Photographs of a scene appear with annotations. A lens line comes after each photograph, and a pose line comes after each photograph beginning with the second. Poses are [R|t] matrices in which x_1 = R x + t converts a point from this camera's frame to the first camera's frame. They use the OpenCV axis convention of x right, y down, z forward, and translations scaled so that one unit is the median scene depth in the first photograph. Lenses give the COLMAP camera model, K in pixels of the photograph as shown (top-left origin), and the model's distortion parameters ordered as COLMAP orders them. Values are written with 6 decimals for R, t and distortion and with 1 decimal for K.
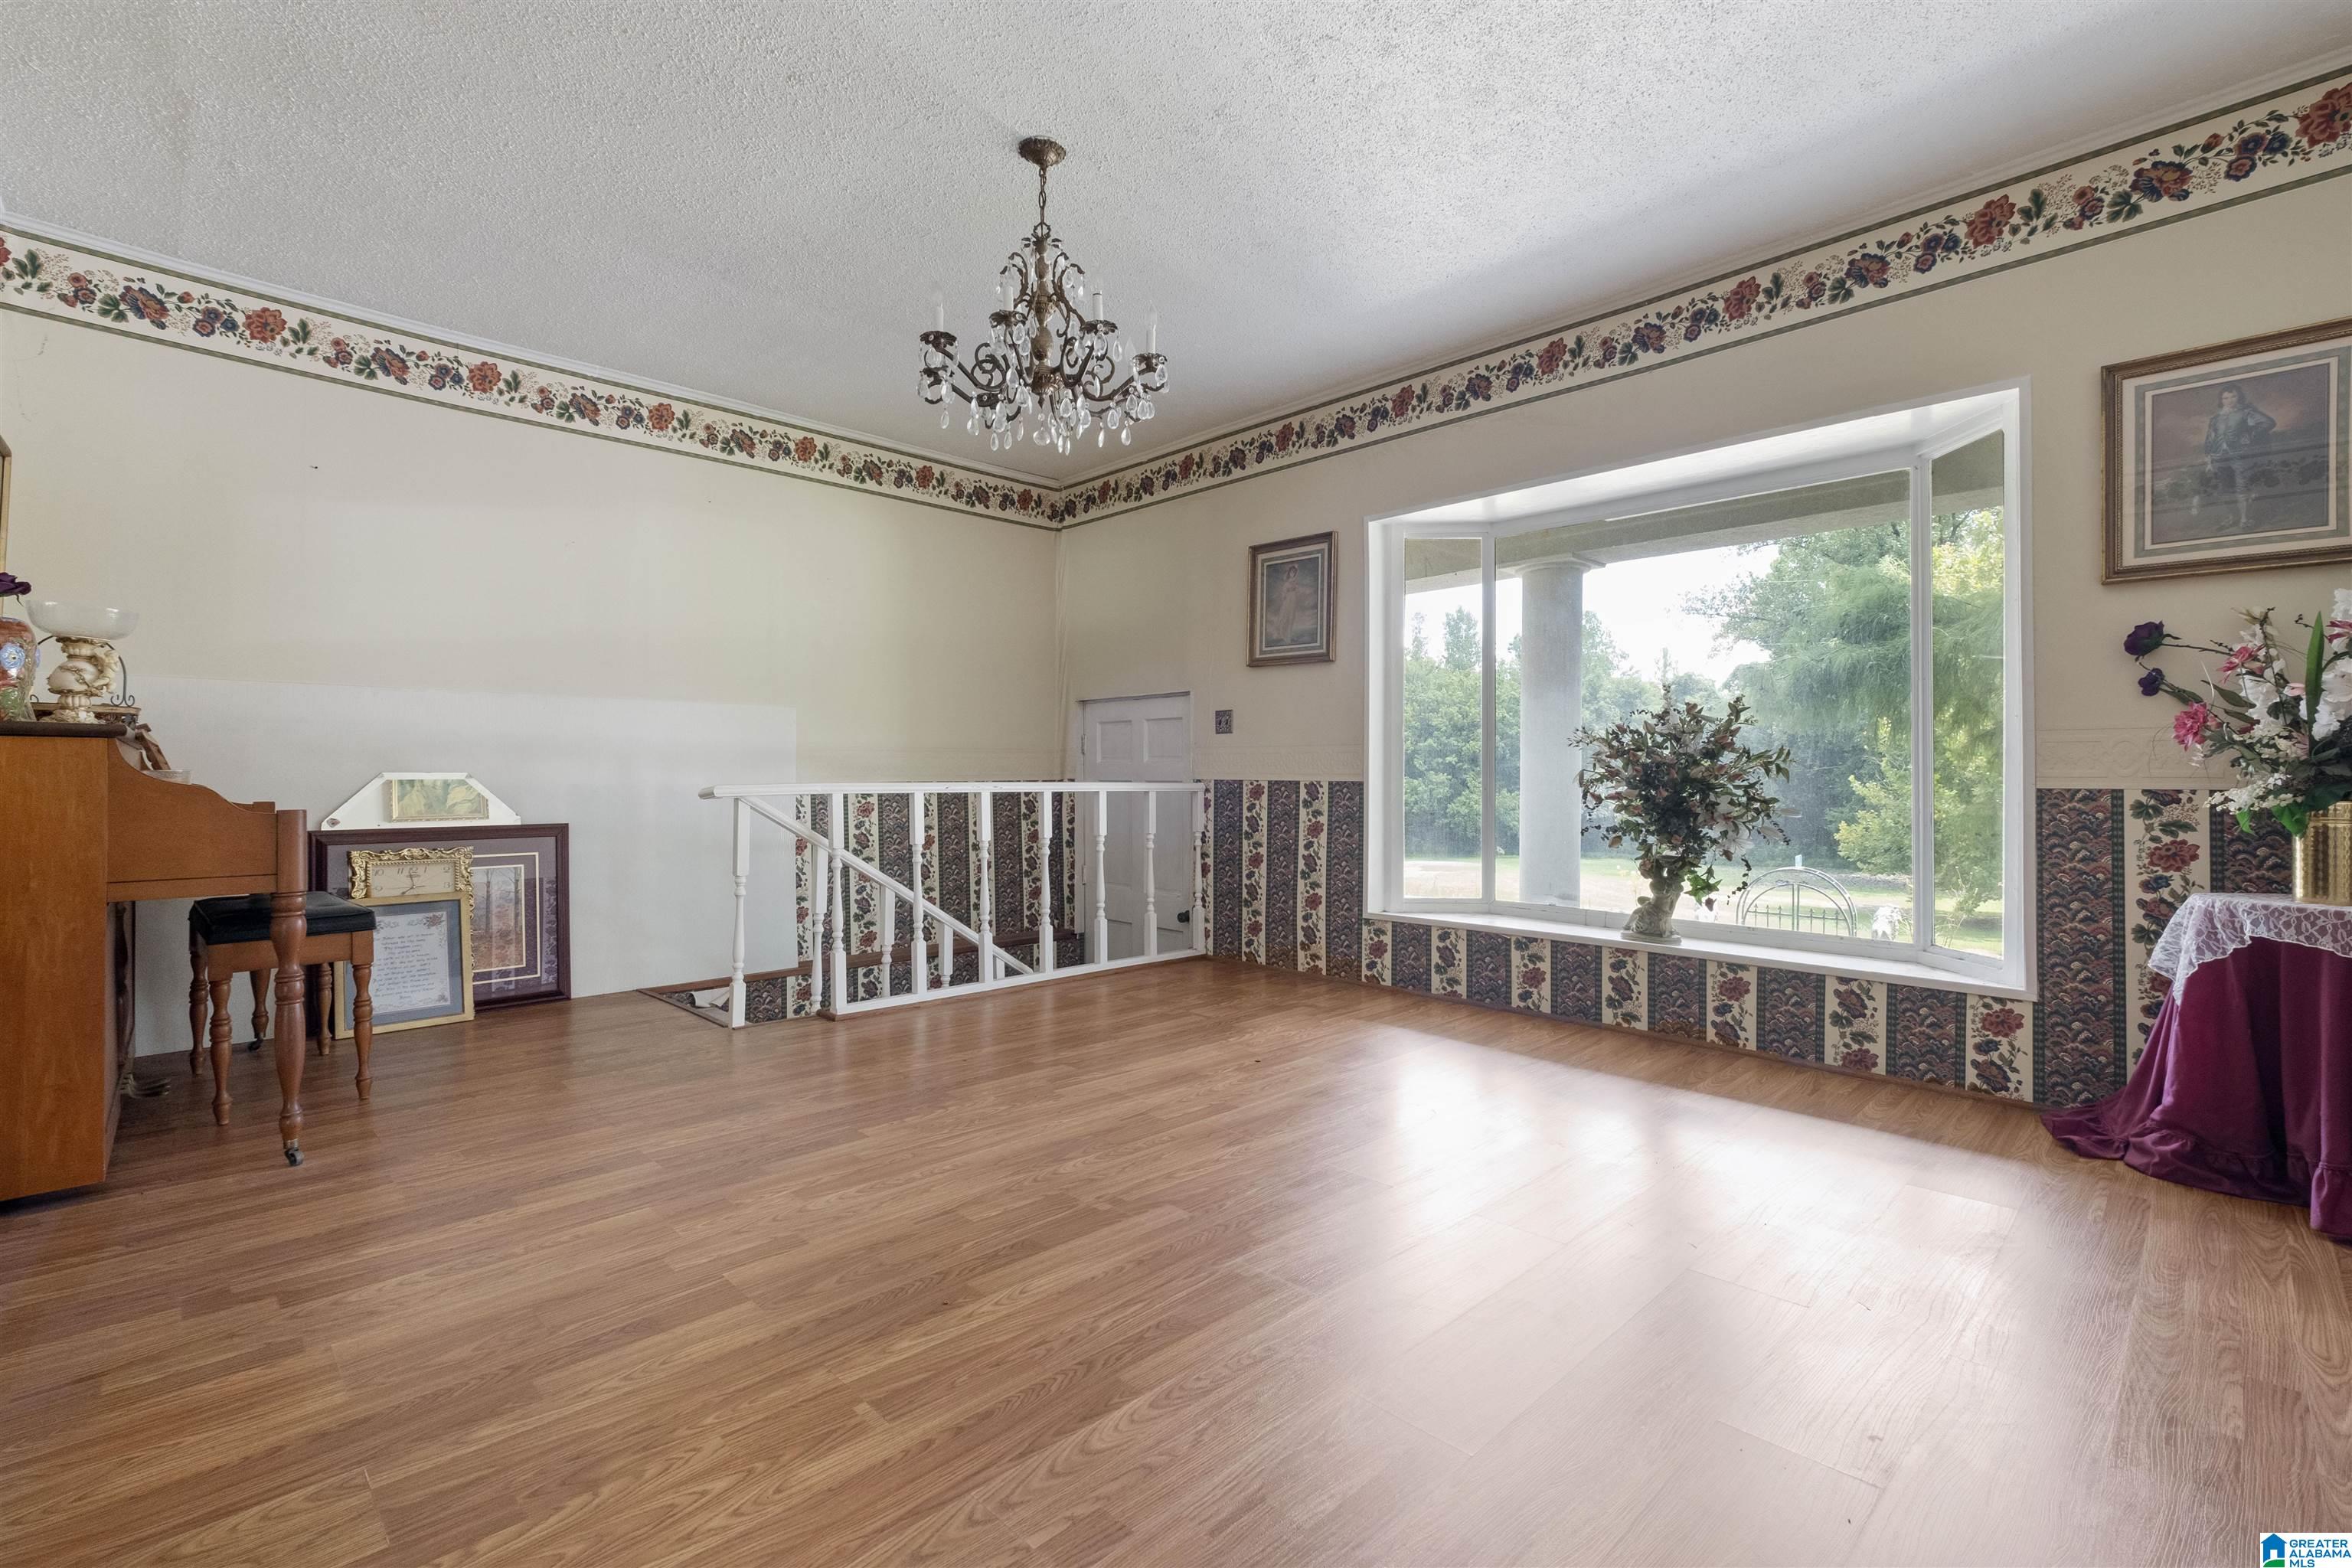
lens RADIAL K [[1043.9, 0, 1184.0], [0, 1043.9, 779.1], [0, 0, 1]] dist [-0.000874, -0.000025]
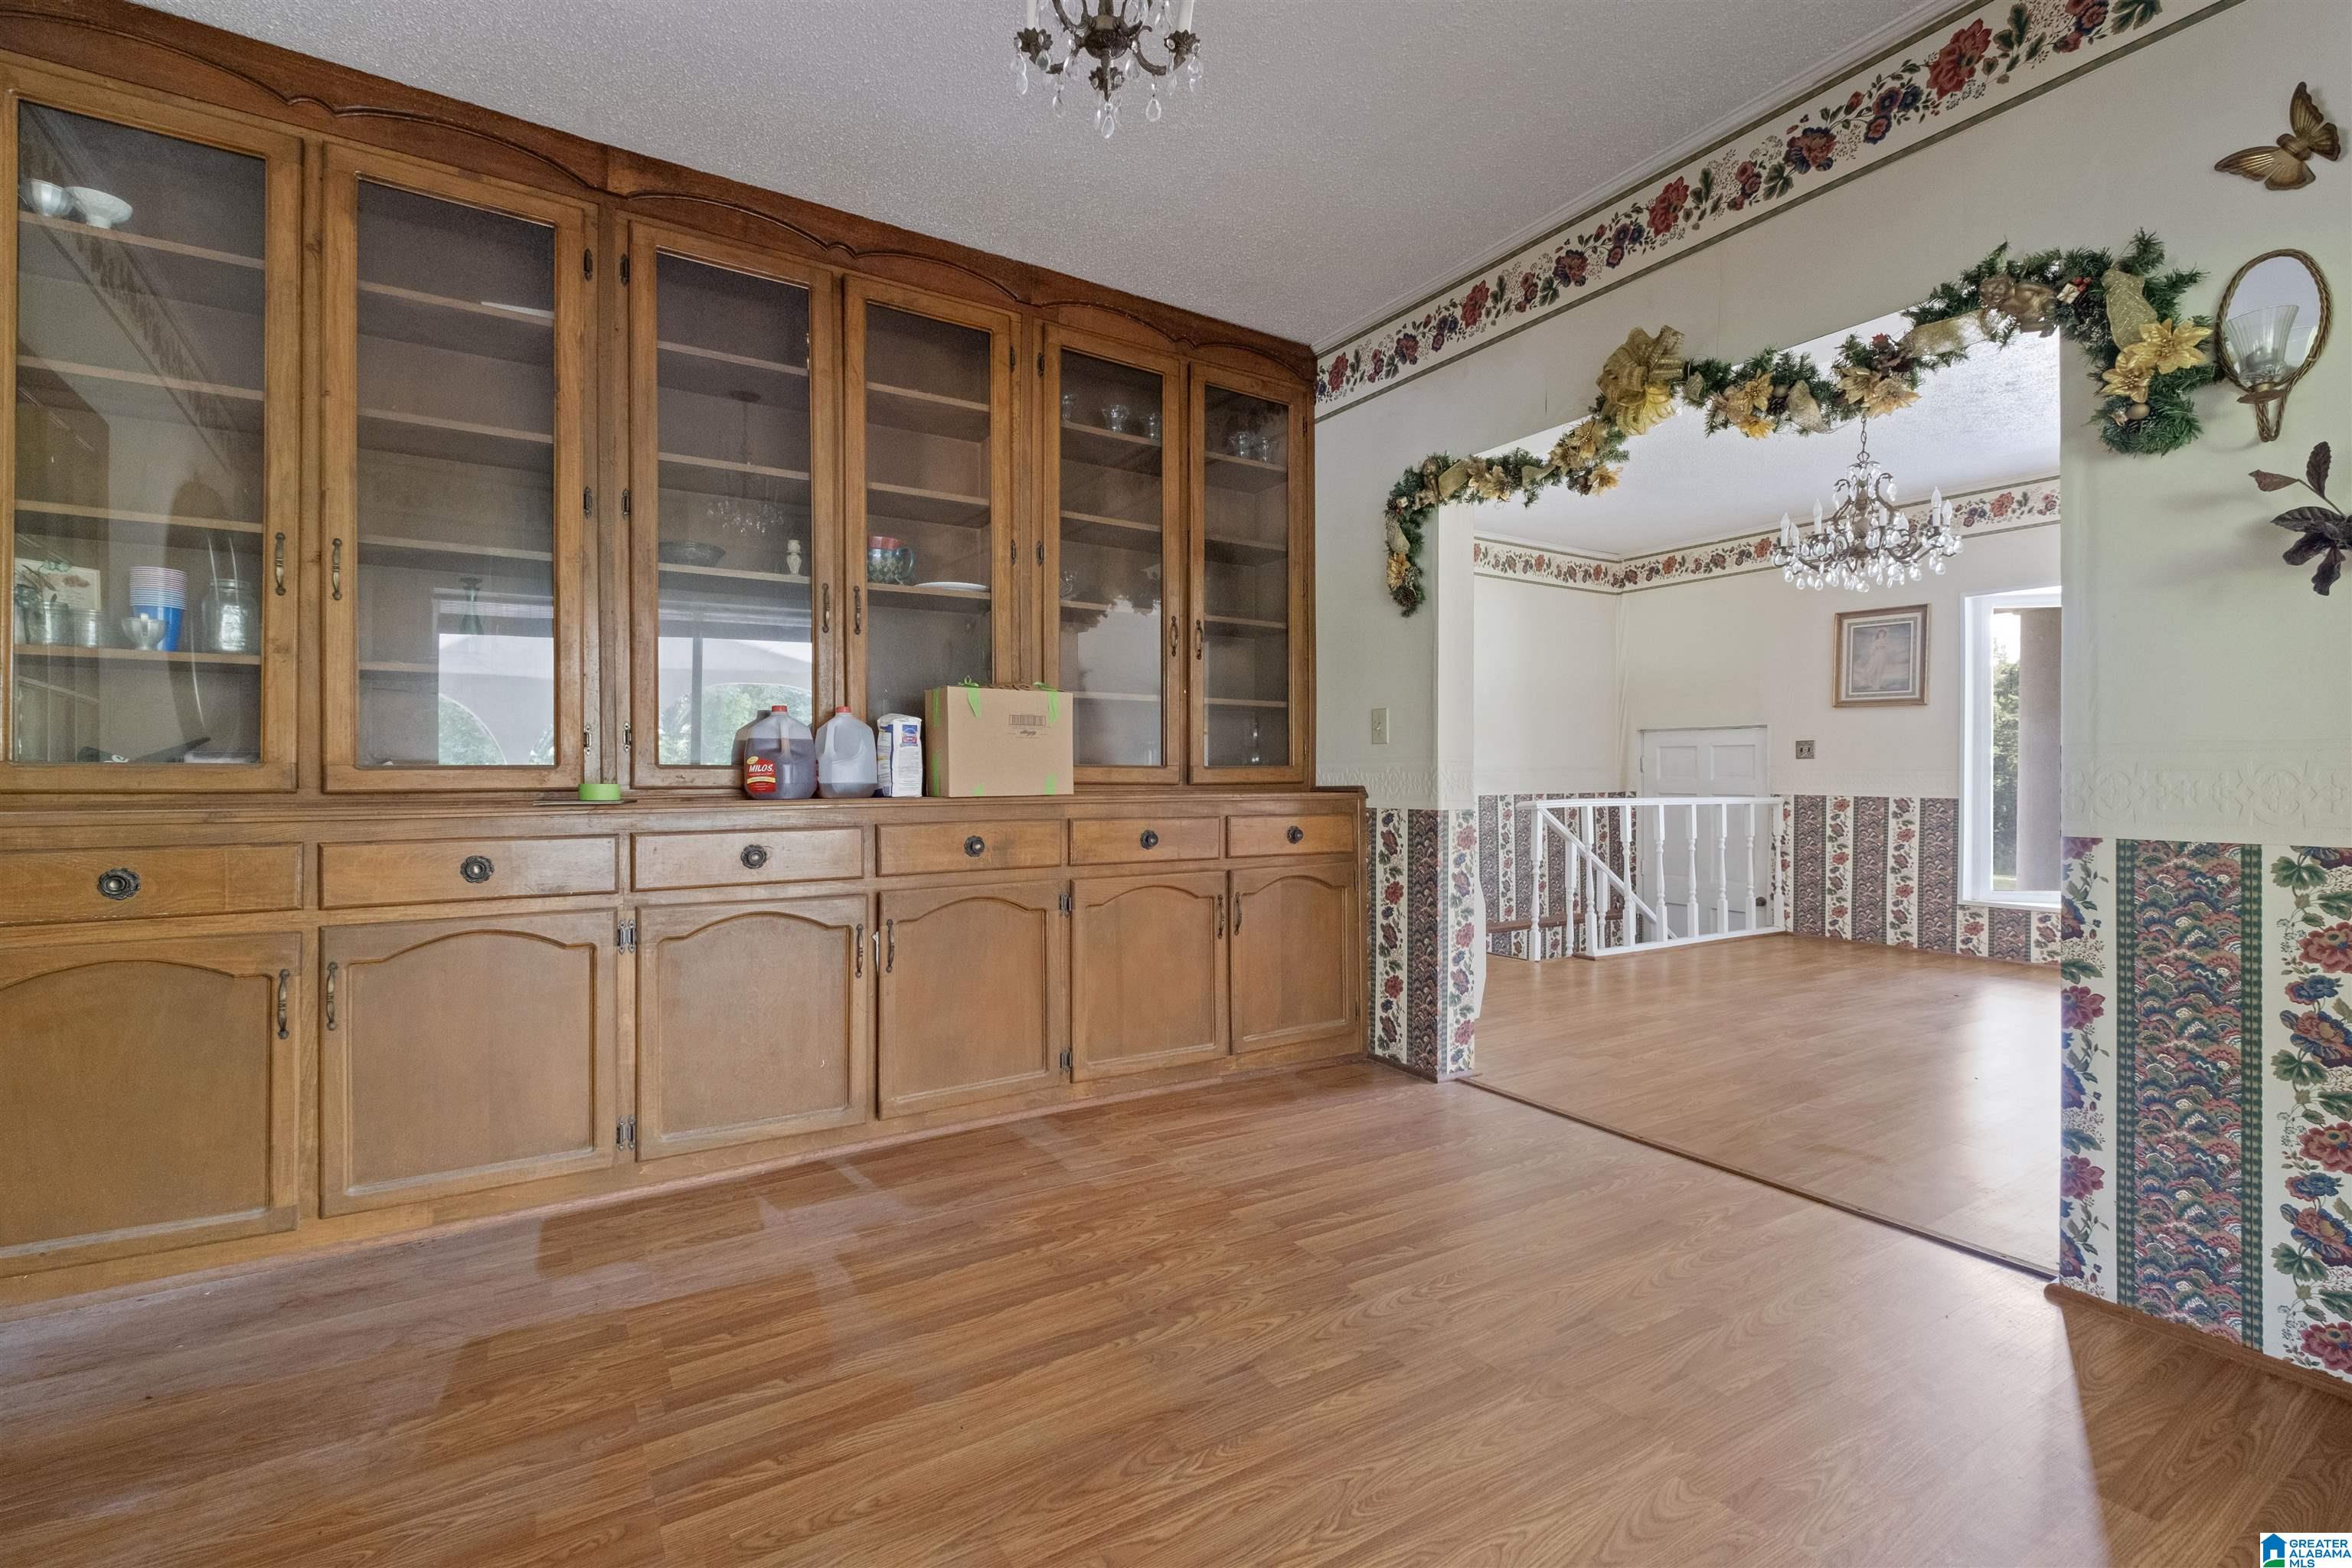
lens RADIAL K [[1043.9, 0, 1170.5], [0, 1043.9, 787.4], [0, 0, 1]] dist [-0.000874, -0.000025]
pose [[0.977798, 0.005996, -0.209464, -0.470945], [-0.005170, 0.999977, 0.004487, -0.010933], [0.209486, -0.003304, 0.977806, -0.426759]]
